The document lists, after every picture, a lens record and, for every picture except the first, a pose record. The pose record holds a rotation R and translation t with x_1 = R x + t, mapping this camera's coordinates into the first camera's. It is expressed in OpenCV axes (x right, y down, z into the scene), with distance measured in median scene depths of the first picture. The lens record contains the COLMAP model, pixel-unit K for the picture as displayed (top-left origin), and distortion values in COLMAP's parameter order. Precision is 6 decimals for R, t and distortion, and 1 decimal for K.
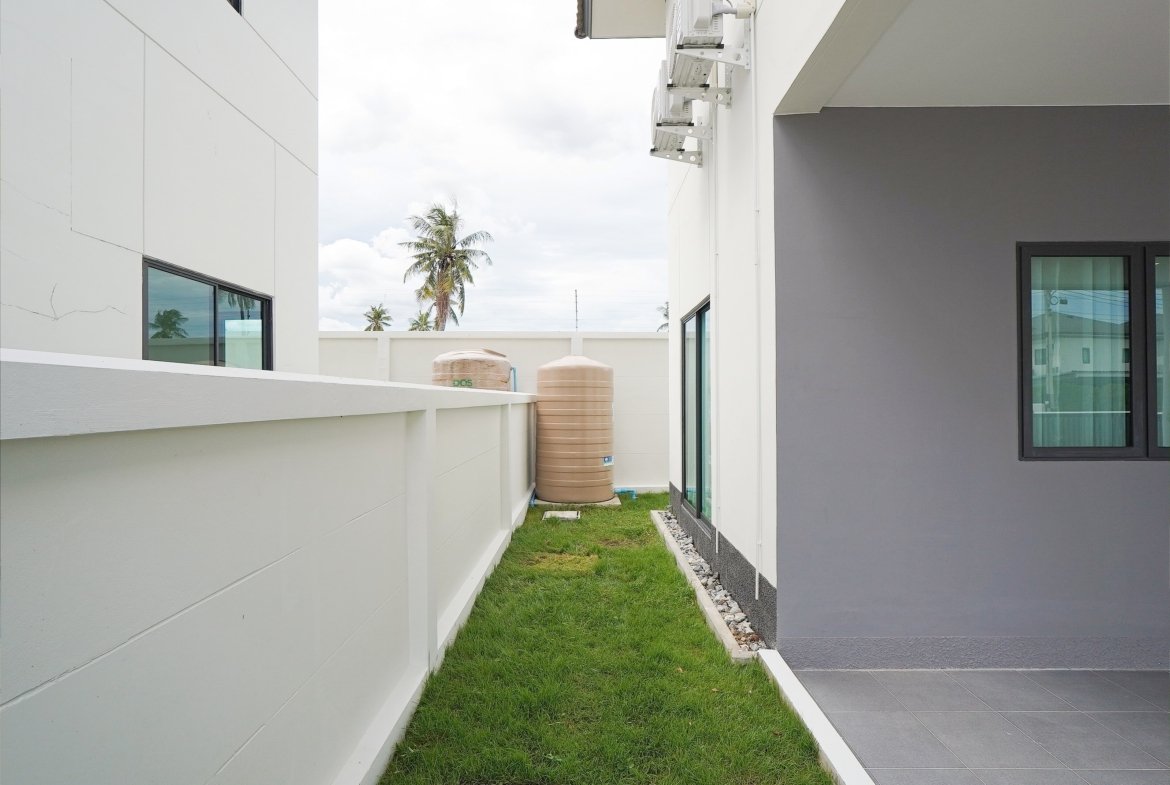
lens RADIAL K [[554.0, 0, 582.7], [0, 554.0, 392.8], [0, 0, 1]] dist [-0.020337, 0.001470]
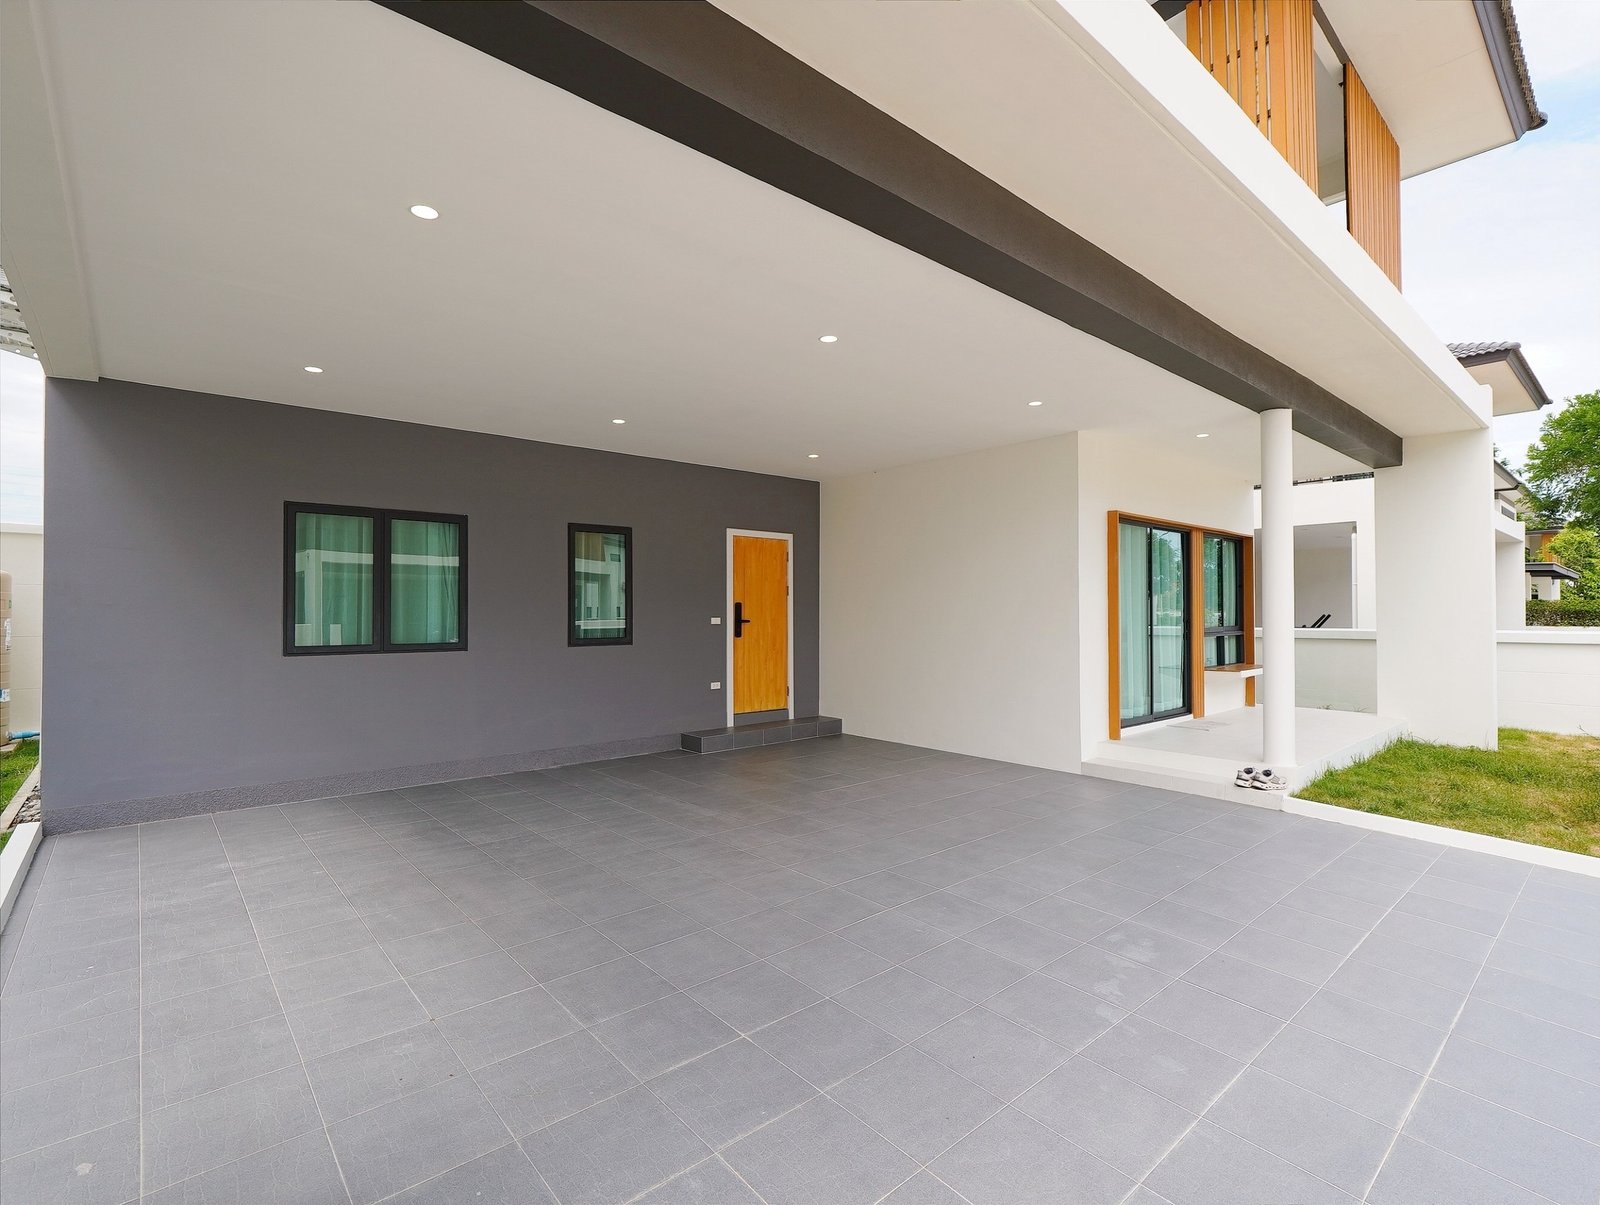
lens RADIAL K [[767.3, 0, 797.8], [0, 767.3, 605.4], [0, 0, 1]] dist [-0.002597, 0.000499]
pose [[0.758842, 0.007240, 0.651234, 0.515228], [-0.003898, 0.999971, -0.006575, 0.000522], [-0.651263, 0.002451, 0.758849, -1.357809]]
